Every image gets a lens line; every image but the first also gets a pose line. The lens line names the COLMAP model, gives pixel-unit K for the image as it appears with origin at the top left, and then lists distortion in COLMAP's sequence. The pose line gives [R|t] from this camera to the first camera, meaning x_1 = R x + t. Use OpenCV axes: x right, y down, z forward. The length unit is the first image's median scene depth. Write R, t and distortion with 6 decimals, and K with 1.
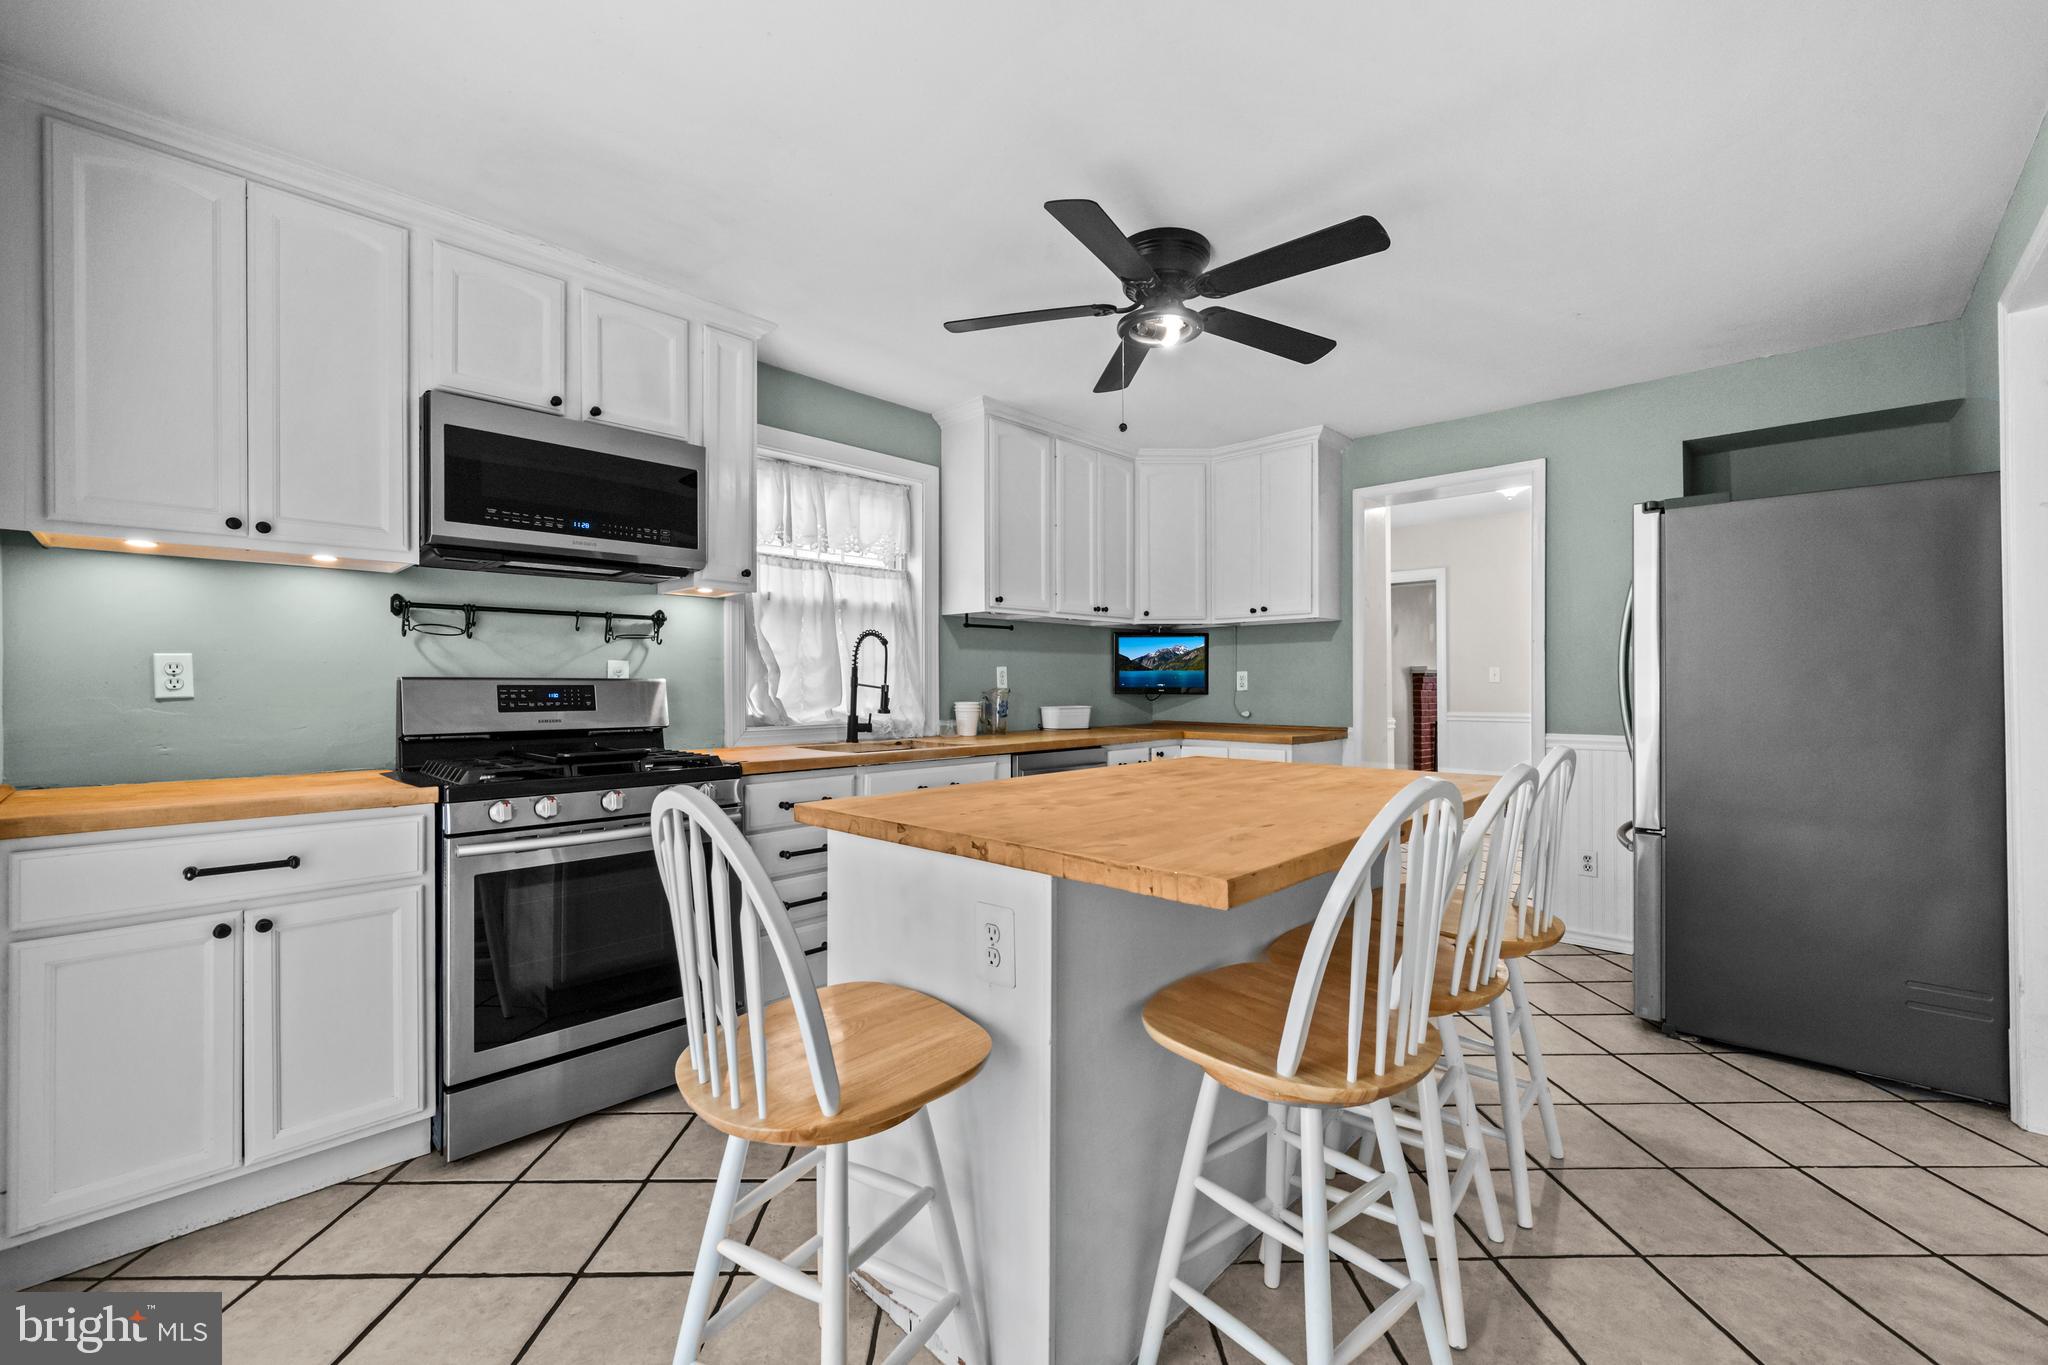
lens RADIAL K [[826.4, 0, 1022.6], [0, 826.4, 681.3], [0, 0, 1]] dist [-0.000582, -0.000467]
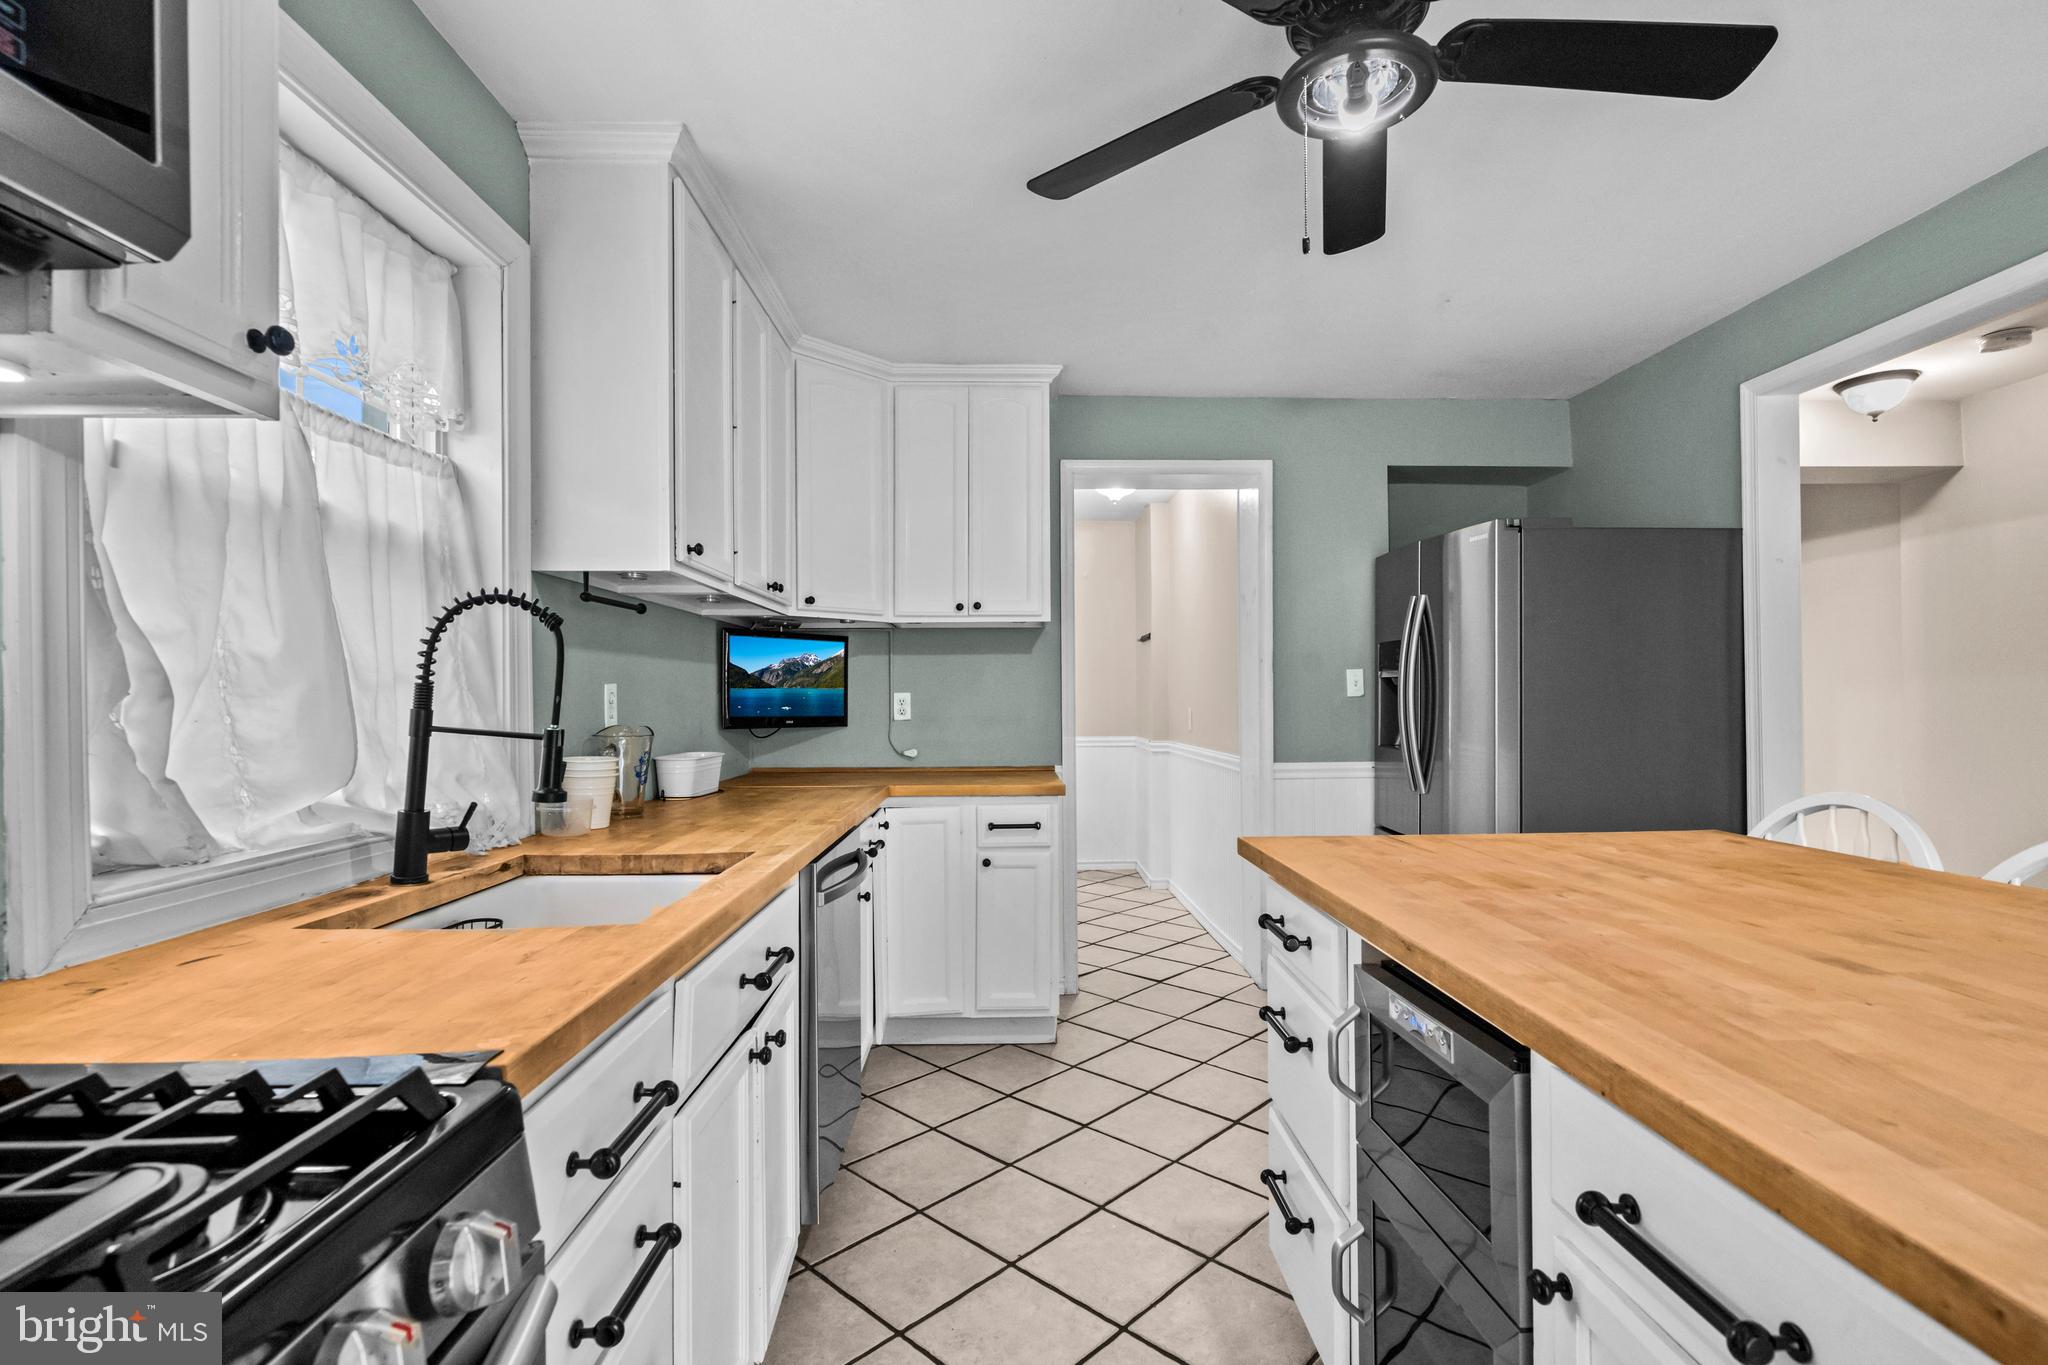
lens RADIAL K [[943.3, 0, 1030.1], [0, 943.3, 694.8], [0, 0, 1]] dist [0.004342, -0.001251]
pose [[0.701380, 0.001090, 0.712787, -0.374185], [0.002050, 0.999992, -0.003546, -0.011646], [-0.712785, 0.003948, 0.701372, 0.587931]]
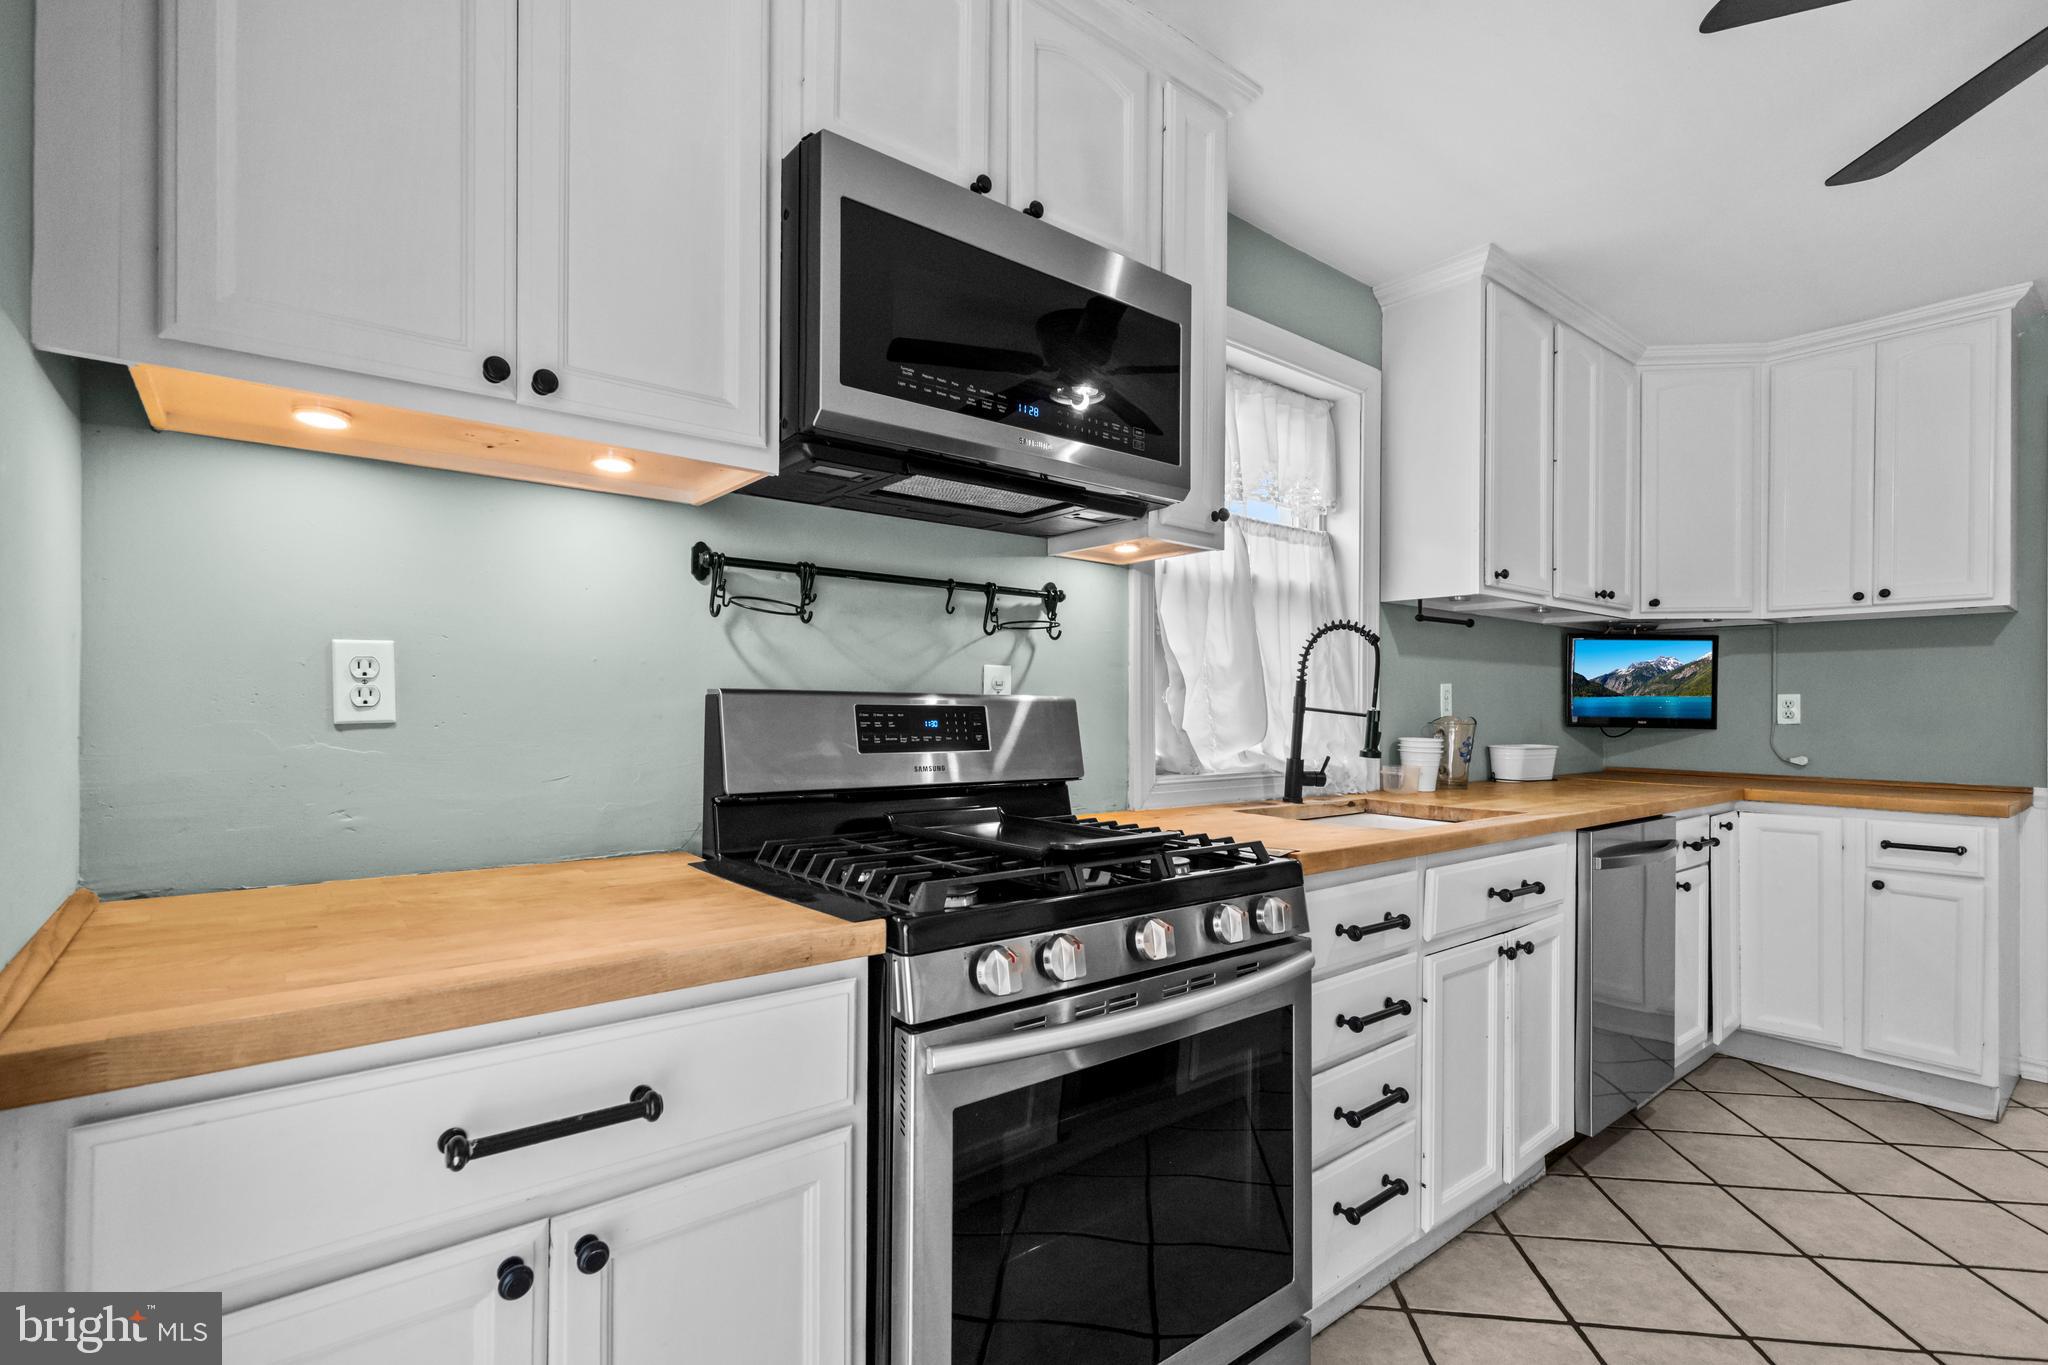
lens RADIAL K [[943.3, 0, 1017.3], [0, 943.3, 702.9], [0, 0, 1]] dist [0.004342, -0.001251]
pose [[0.991920, 0.009673, -0.126497, -0.382918], [-0.009922, 0.999950, -0.001339, 0.002666], [0.126478, 0.002583, 0.991966, 0.321490]]
